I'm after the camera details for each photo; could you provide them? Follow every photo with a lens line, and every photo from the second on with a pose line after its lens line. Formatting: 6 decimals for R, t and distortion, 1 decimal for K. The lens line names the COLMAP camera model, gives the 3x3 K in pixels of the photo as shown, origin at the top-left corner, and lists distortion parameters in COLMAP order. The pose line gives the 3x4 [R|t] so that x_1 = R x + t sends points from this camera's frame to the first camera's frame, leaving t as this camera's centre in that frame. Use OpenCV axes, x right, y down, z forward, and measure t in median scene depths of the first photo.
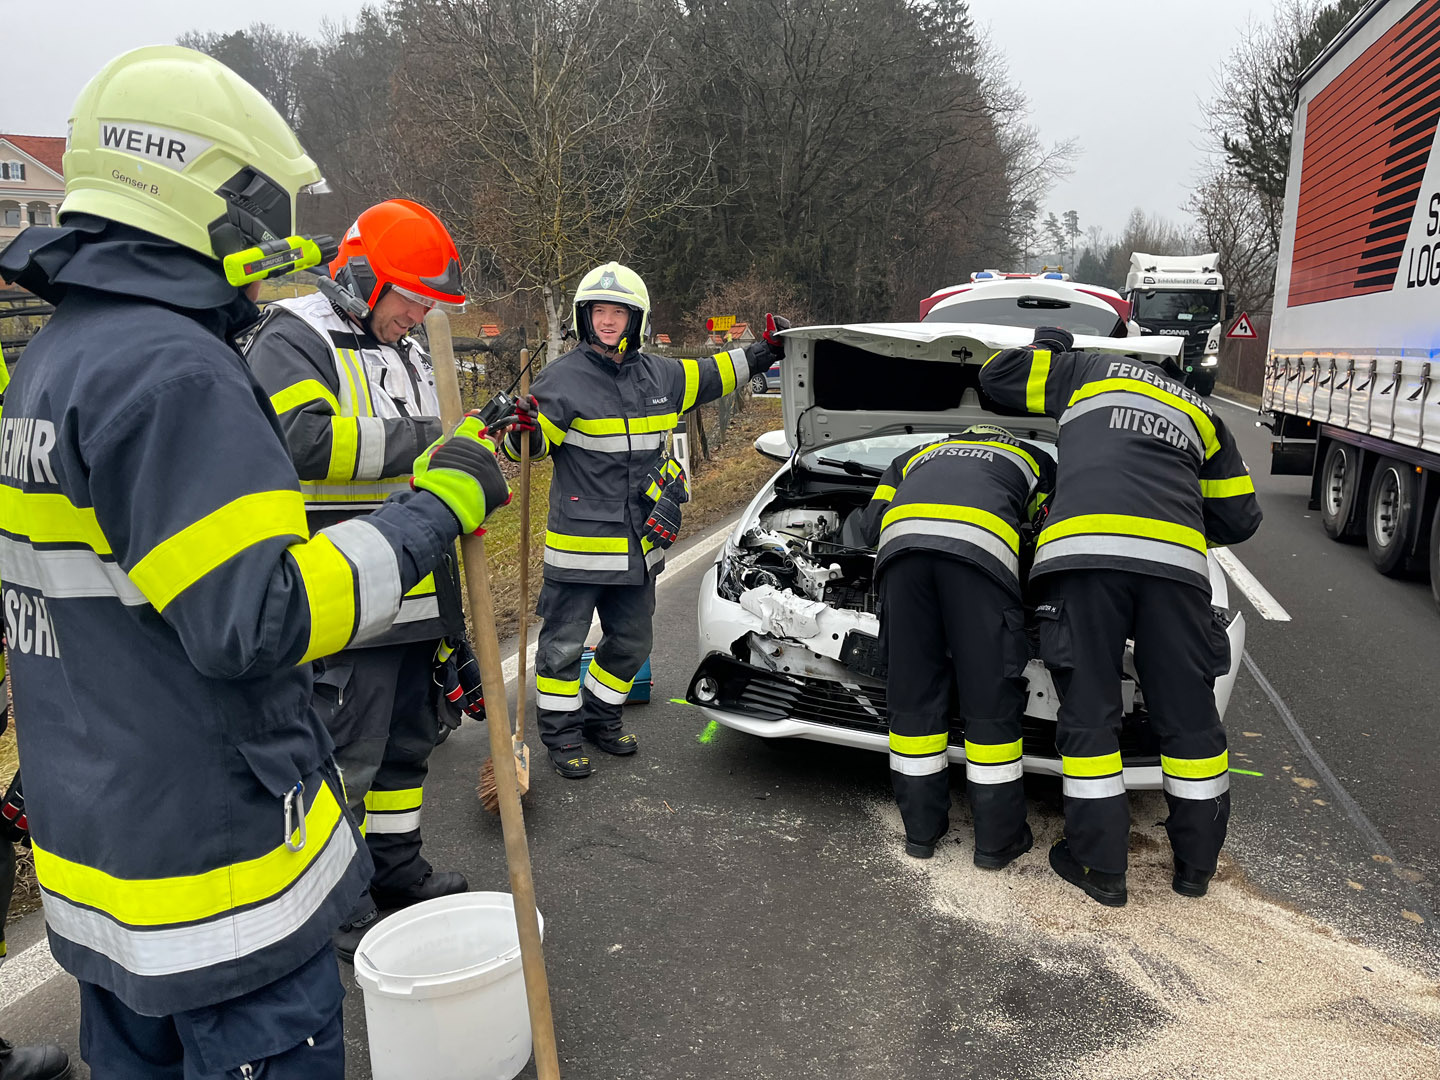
lens RADIAL K [[1098.6, 0, 735.2], [0, 1098.6, 540.7], [0, 0, 1]] dist [0.073586, -0.094138]
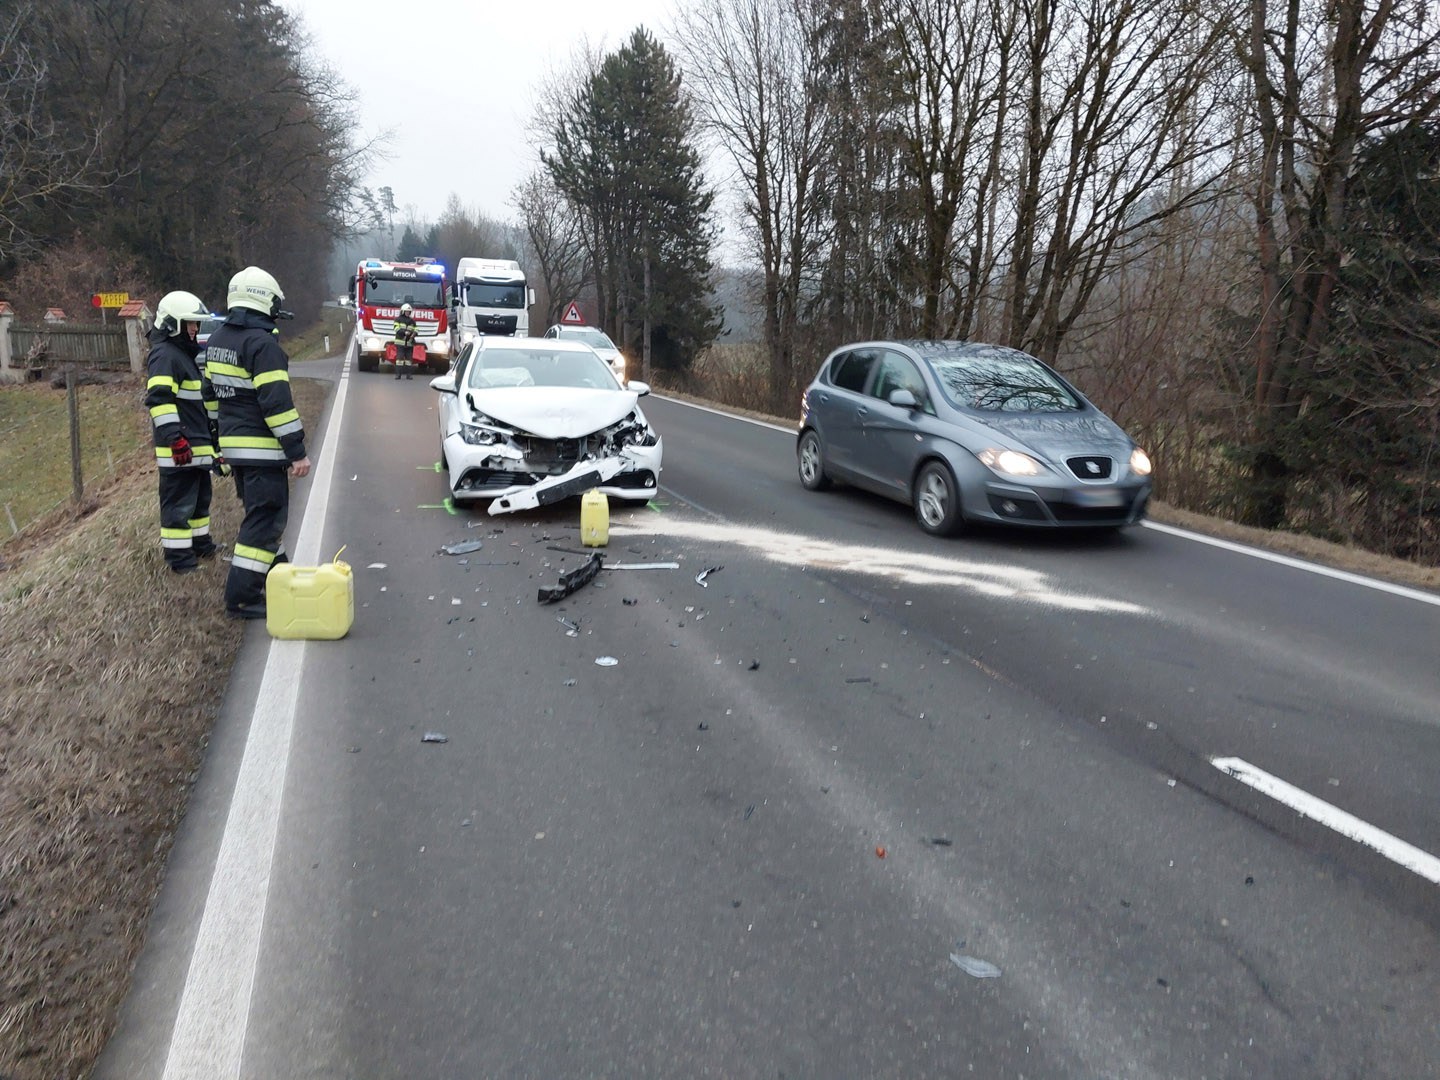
lens RADIAL K [[1131.5, 0, 720.0], [0, 1131.5, 540.0], [0, 0, 1]] dist [0.040418, -0.059388]
pose [[0.843781, -0.090536, 0.528996, -0.057139], [0.082371, 0.995837, 0.039048, 0.013549], [-0.530329, 0.010626, 0.847725, -0.090407]]
